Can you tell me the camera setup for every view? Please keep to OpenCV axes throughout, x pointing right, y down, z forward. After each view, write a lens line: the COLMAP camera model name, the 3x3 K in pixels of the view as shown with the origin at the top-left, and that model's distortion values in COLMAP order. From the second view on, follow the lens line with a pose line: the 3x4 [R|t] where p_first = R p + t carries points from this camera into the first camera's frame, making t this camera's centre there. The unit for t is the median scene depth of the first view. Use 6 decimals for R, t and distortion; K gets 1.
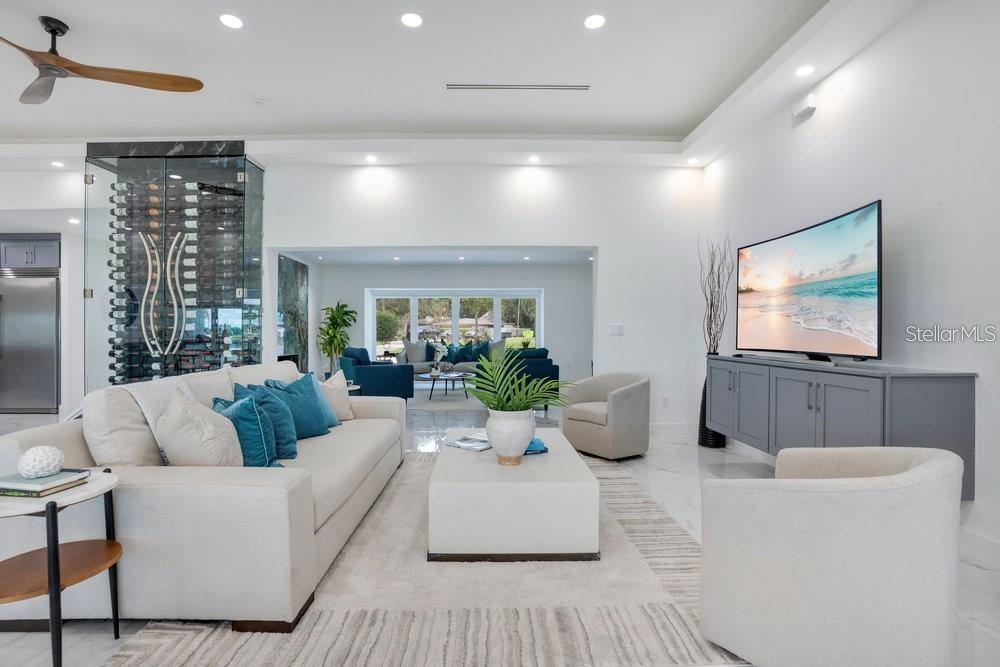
lens RADIAL K [[471.2, 0, 511.4], [0, 471.2, 333.5], [0, 0, 1]] dist [-0.050913, 0.018472]
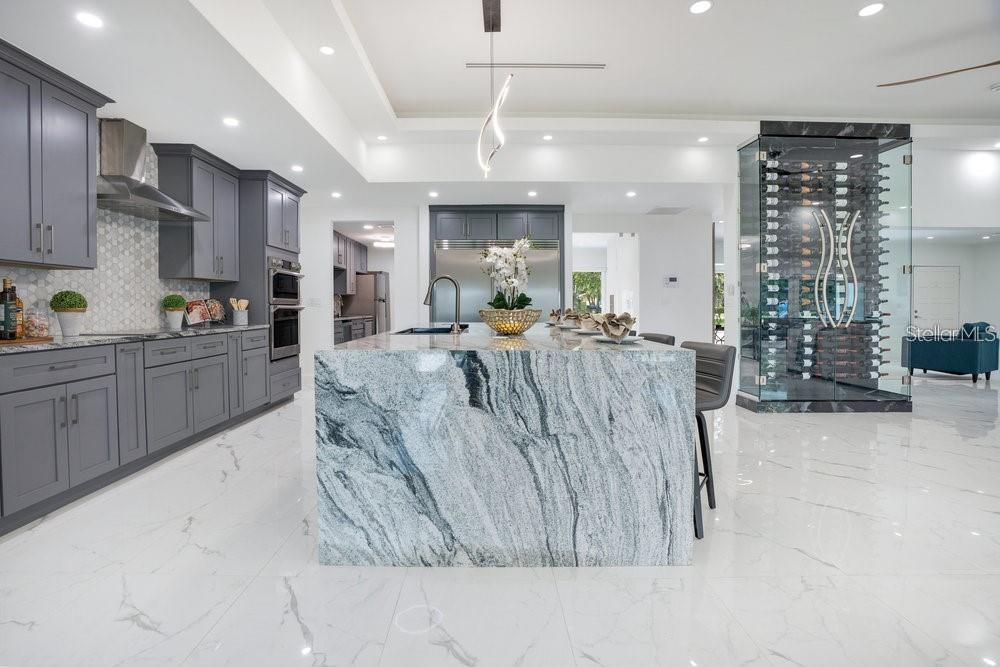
lens RADIAL K [[471.2, 0, 479.1], [0, 471.2, 308.4], [0, 0, 1]] dist [-0.050913, 0.018472]
pose [[0.999914, 0.007713, -0.010618, -1.850750], [-0.007678, 0.999965, 0.003291, 0.006422], [0.010643, -0.003209, 0.999938, -0.057089]]
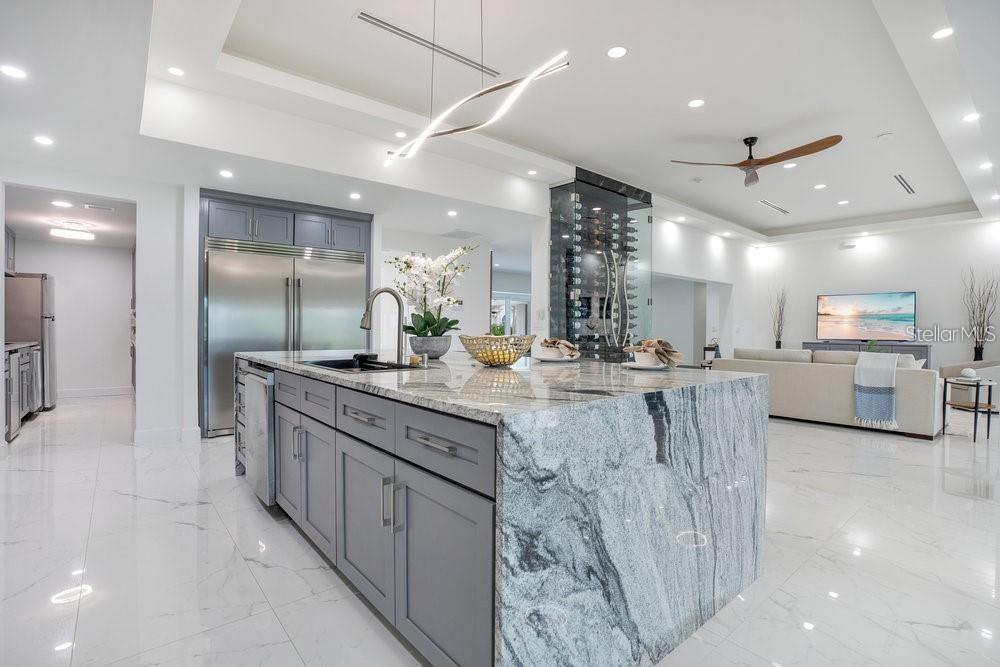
lens RADIAL K [[471.2, 0, 496.5], [0, 471.2, 334.7], [0, 0, 1]] dist [-0.050913, 0.018472]
pose [[0.778969, 0.001416, 0.627061, -2.198108], [-0.008786, 0.999924, 0.008656, 0.004916], [-0.627001, -0.012252, 0.778922, 0.220940]]
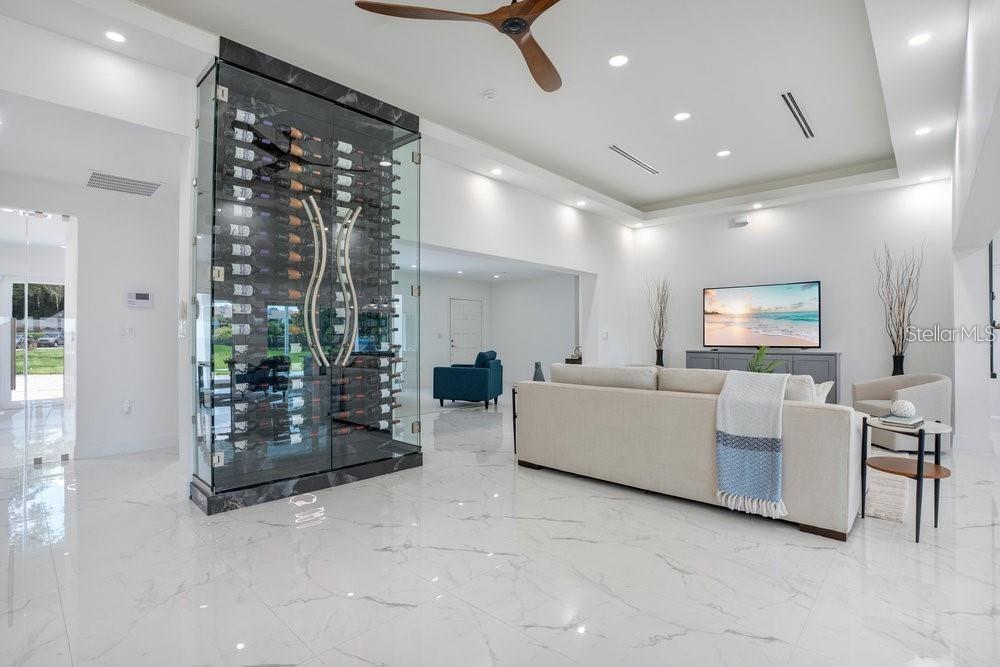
lens RADIAL K [[471.2, 0, 494.7], [0, 471.2, 337.9], [0, 0, 1]] dist [-0.050913, 0.018472]
pose [[0.699488, -0.001481, 0.714642, -1.330086], [0.002430, 0.999997, -0.000306, 0.000515], [-0.714640, 0.001951, 0.699490, 0.338790]]
